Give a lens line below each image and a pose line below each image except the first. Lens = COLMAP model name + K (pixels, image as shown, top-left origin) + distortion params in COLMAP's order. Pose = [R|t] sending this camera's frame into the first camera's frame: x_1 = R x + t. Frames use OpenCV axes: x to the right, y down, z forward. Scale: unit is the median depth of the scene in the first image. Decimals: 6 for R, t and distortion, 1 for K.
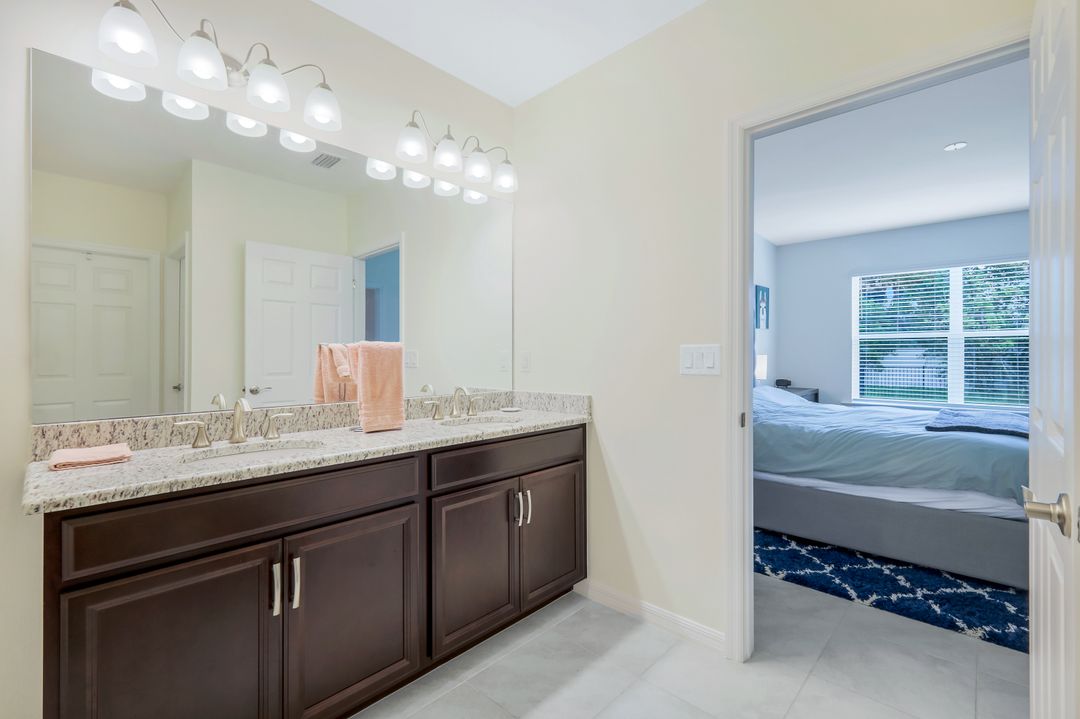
lens RADIAL K [[474.9, 0, 504.0], [0, 474.9, 358.4], [0, 0, 1]] dist [0.013794, 0.000083]
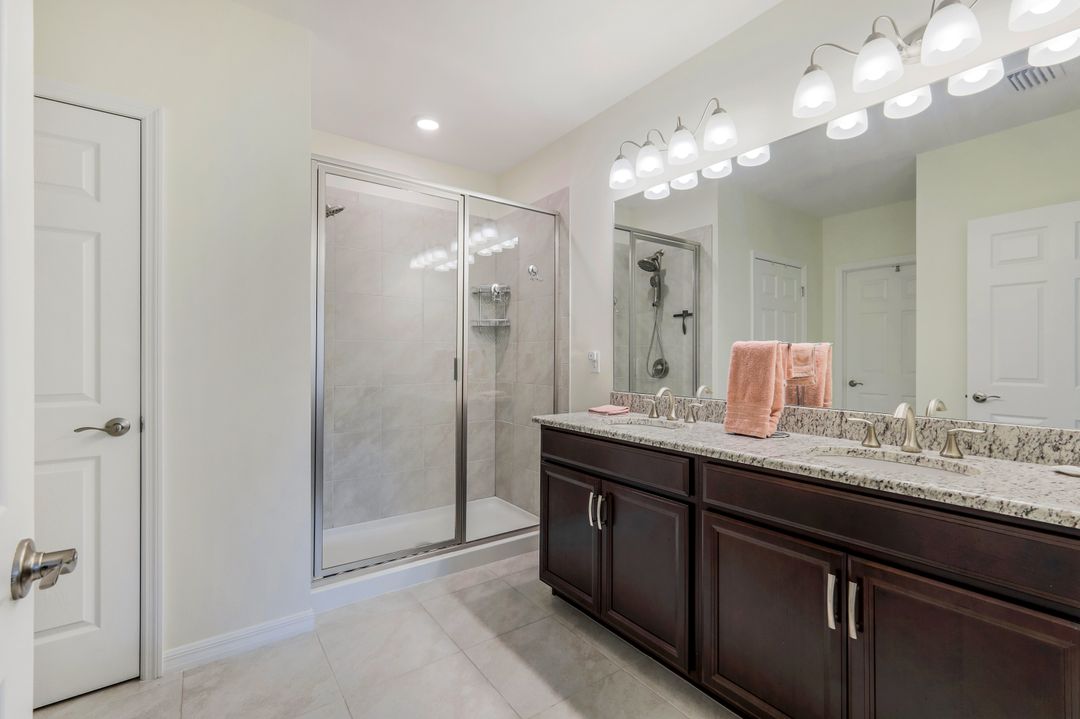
lens RADIAL K [[484.4, 0, 542.3], [0, 484.4, 352.2], [0, 0, 1]] dist [0.002171, 0.000201]
pose [[-0.134601, -0.006841, -0.990876, 0.754652], [-0.009530, 0.999939, -0.005609, -0.005216], [0.990854, 0.008688, -0.134658, 0.731580]]
